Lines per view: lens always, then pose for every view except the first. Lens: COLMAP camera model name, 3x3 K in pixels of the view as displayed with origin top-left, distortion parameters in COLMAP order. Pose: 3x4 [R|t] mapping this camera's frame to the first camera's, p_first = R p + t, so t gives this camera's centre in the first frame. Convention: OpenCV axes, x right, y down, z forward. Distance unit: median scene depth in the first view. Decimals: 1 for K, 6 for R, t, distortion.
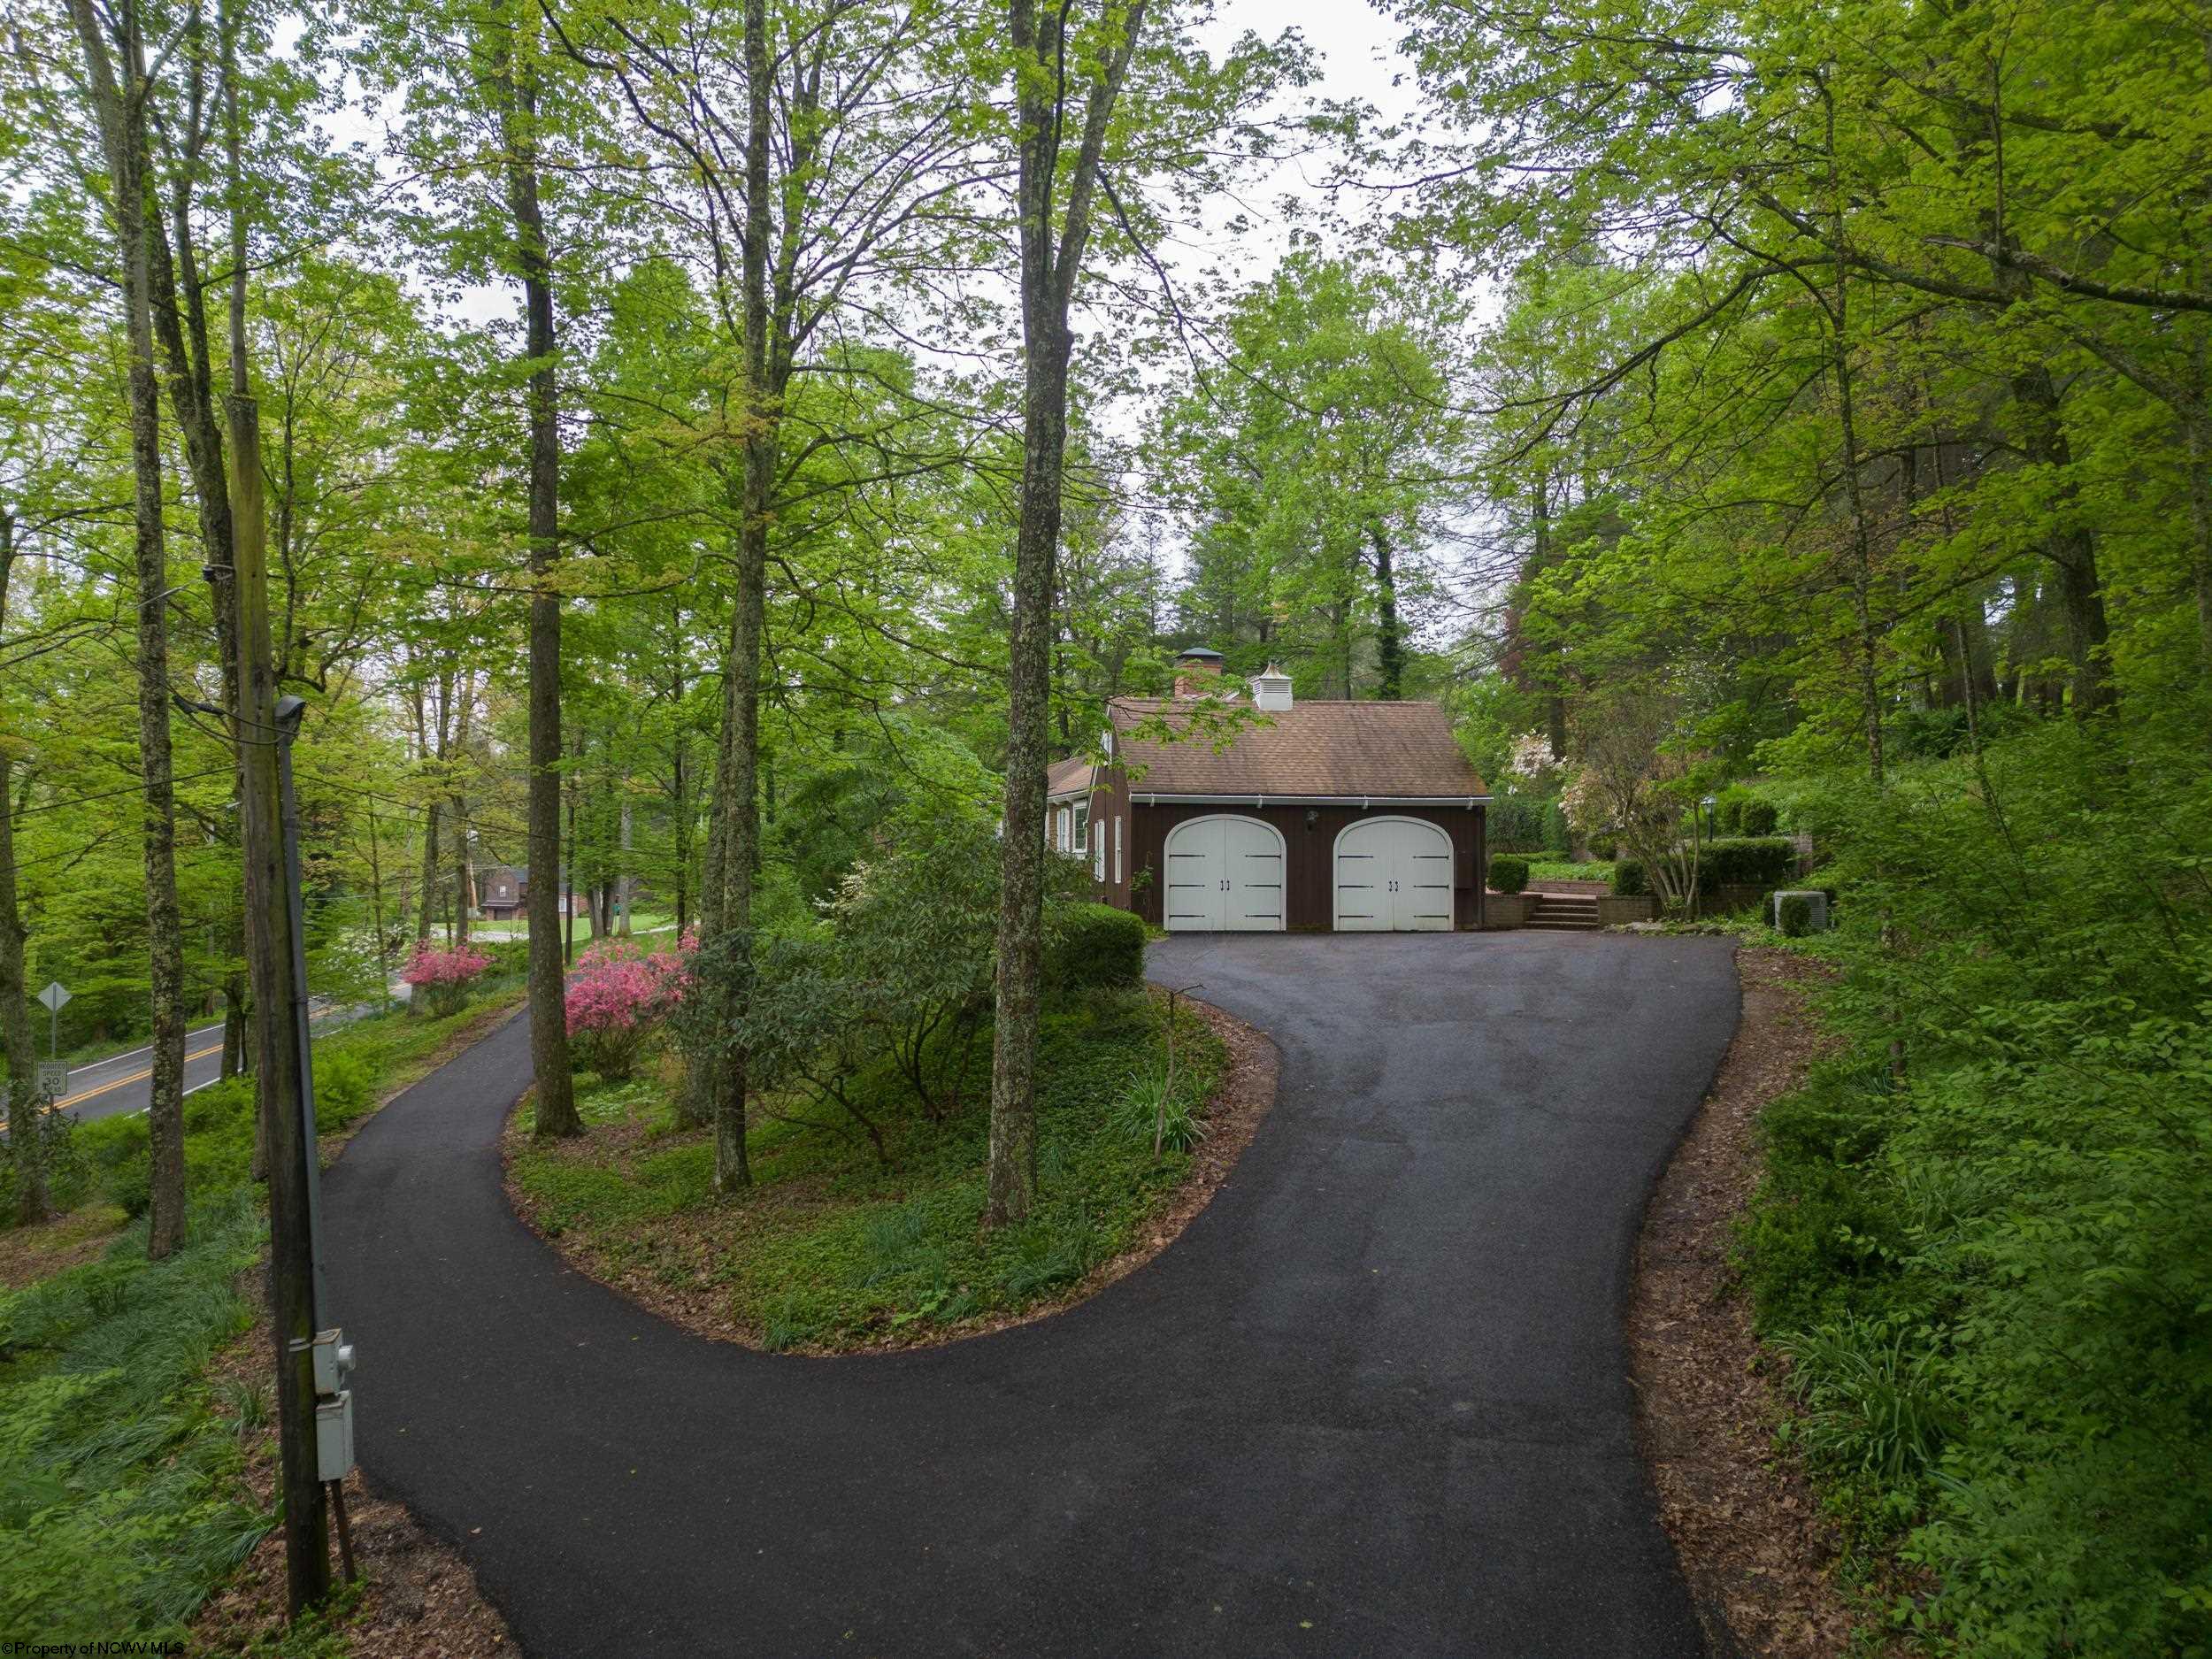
lens RADIAL K [[1521.5, 0, 1109.3], [0, 1521.5, 819.6], [0, 0, 1]] dist [0.005605, -0.001612]
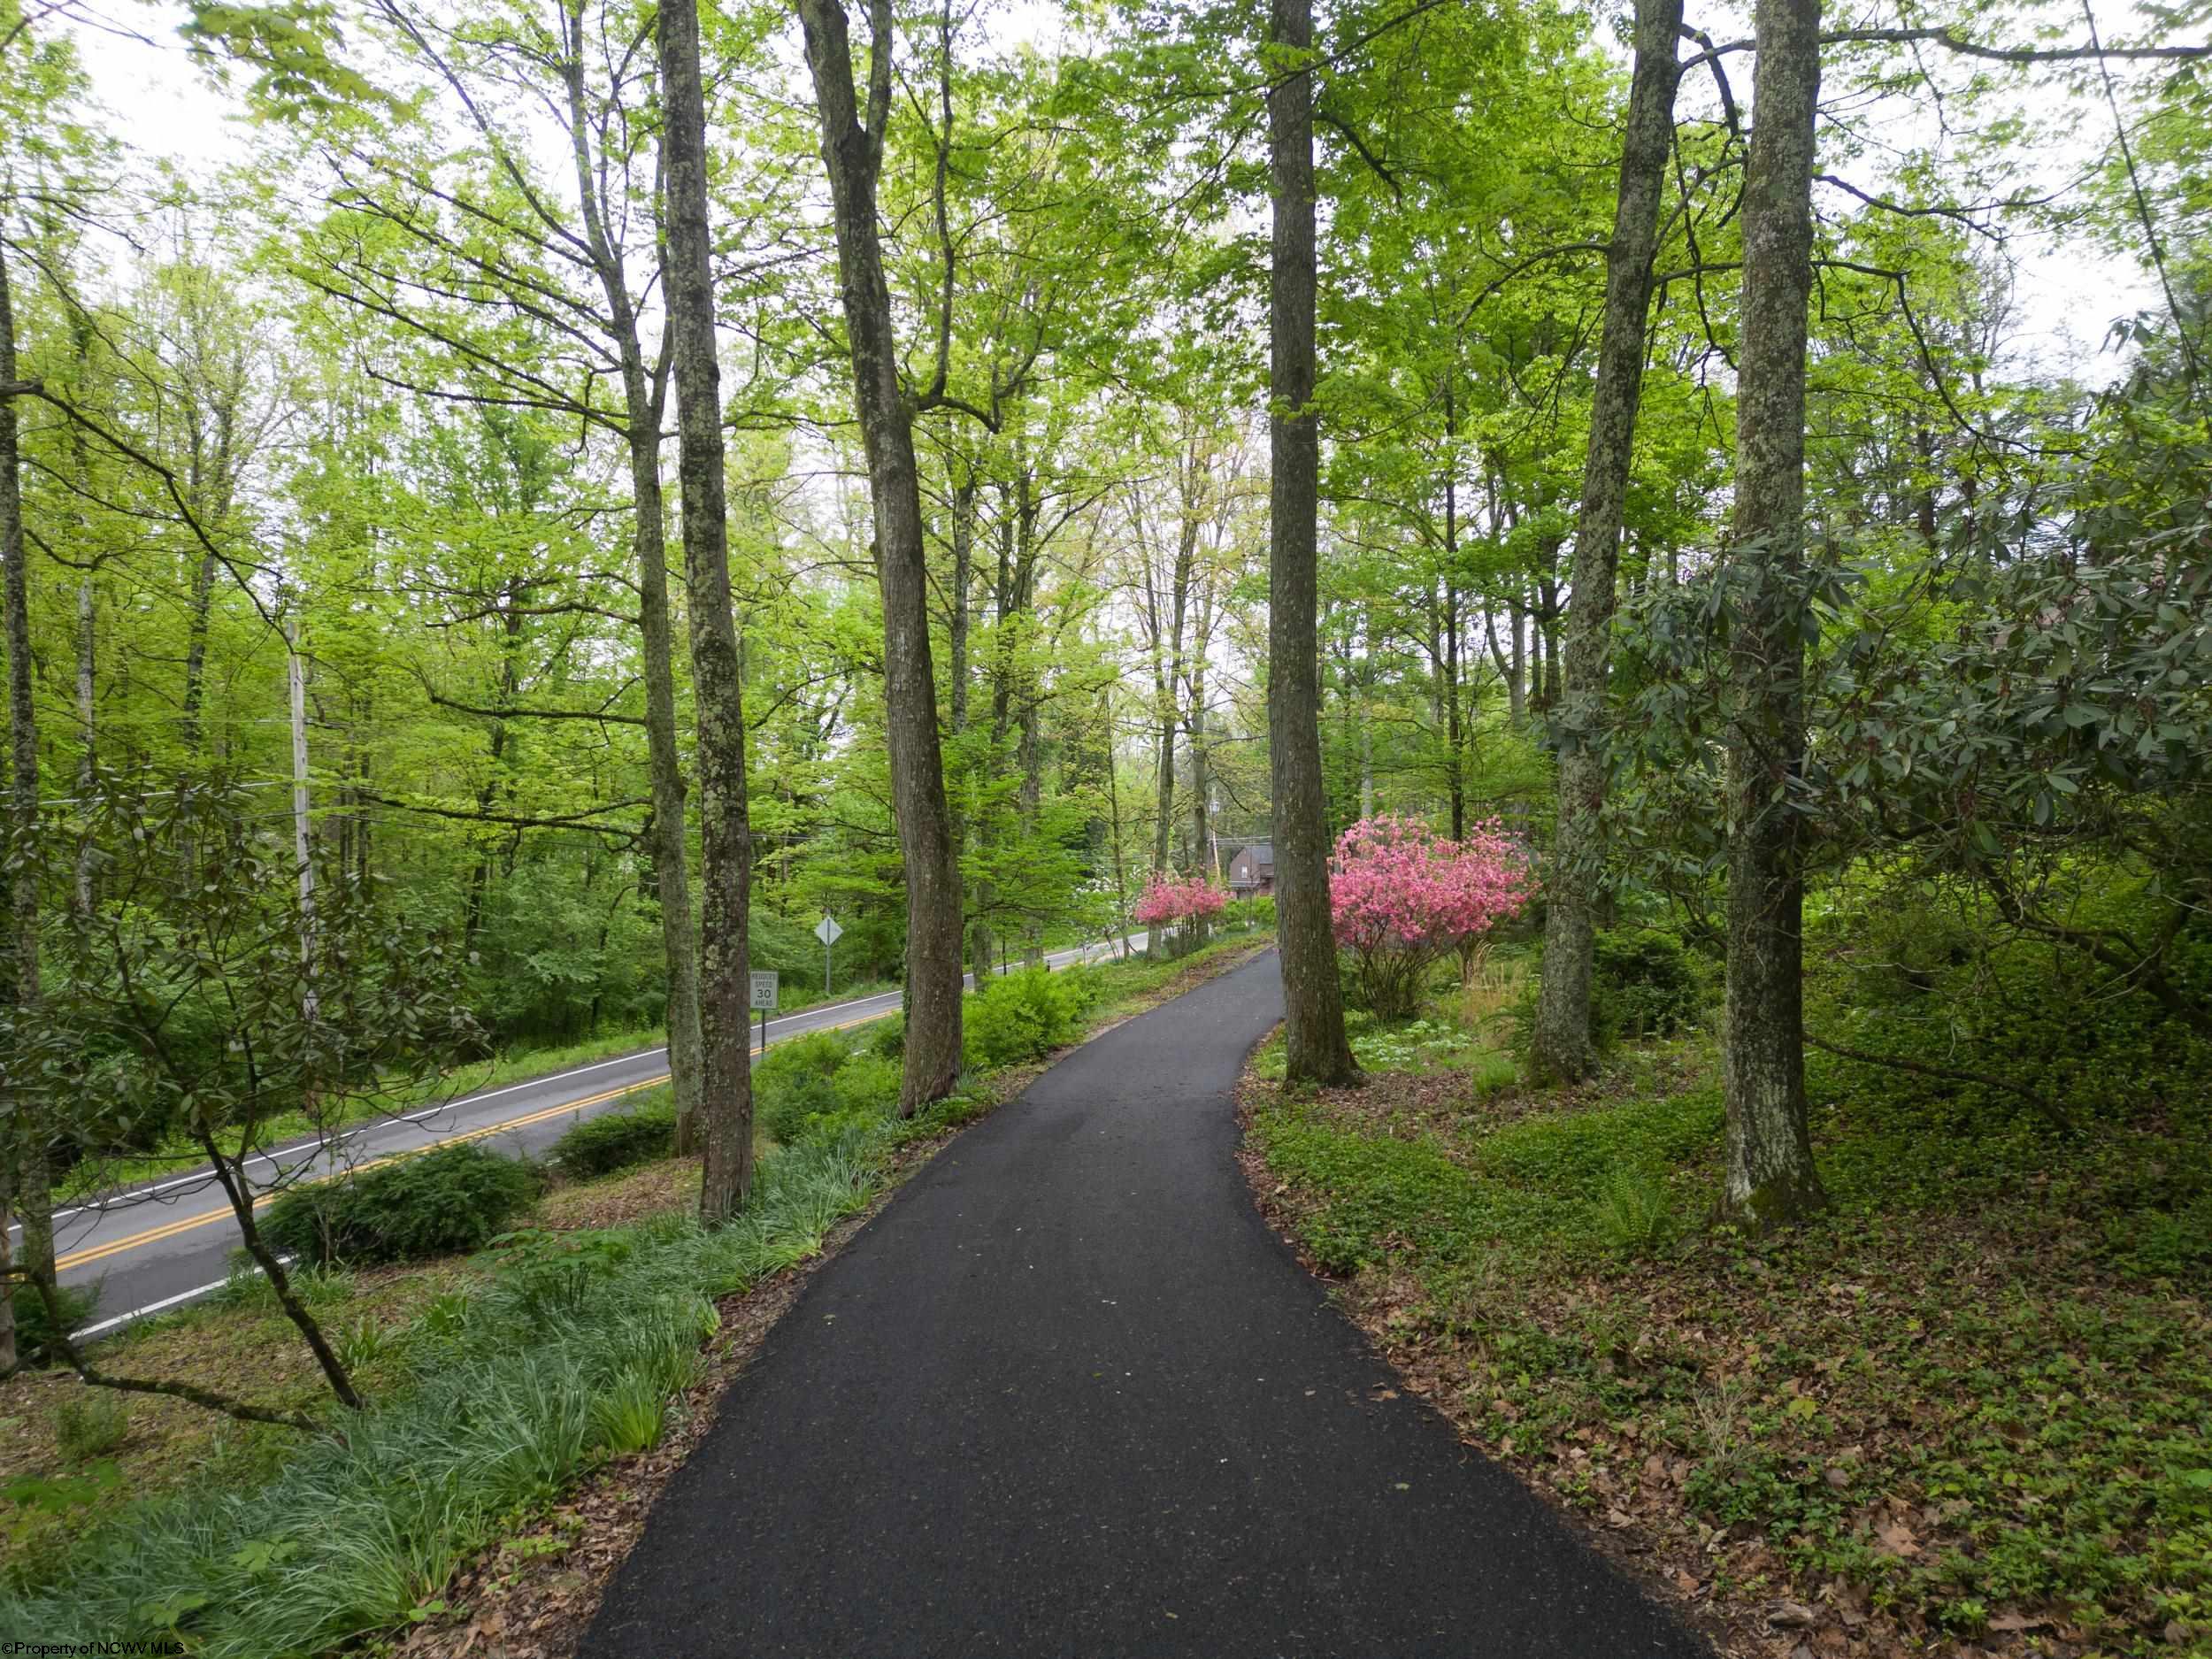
lens RADIAL K [[1521.5, 0, 1100.6], [0, 1521.5, 821.5], [0, 0, 1]] dist [0.005605, -0.001612]
pose [[0.890068, -0.006894, -0.455776, -0.200444], [0.007616, 0.999971, -0.000254, 0.126041], [0.455764, -0.003245, 0.890095, 0.514516]]
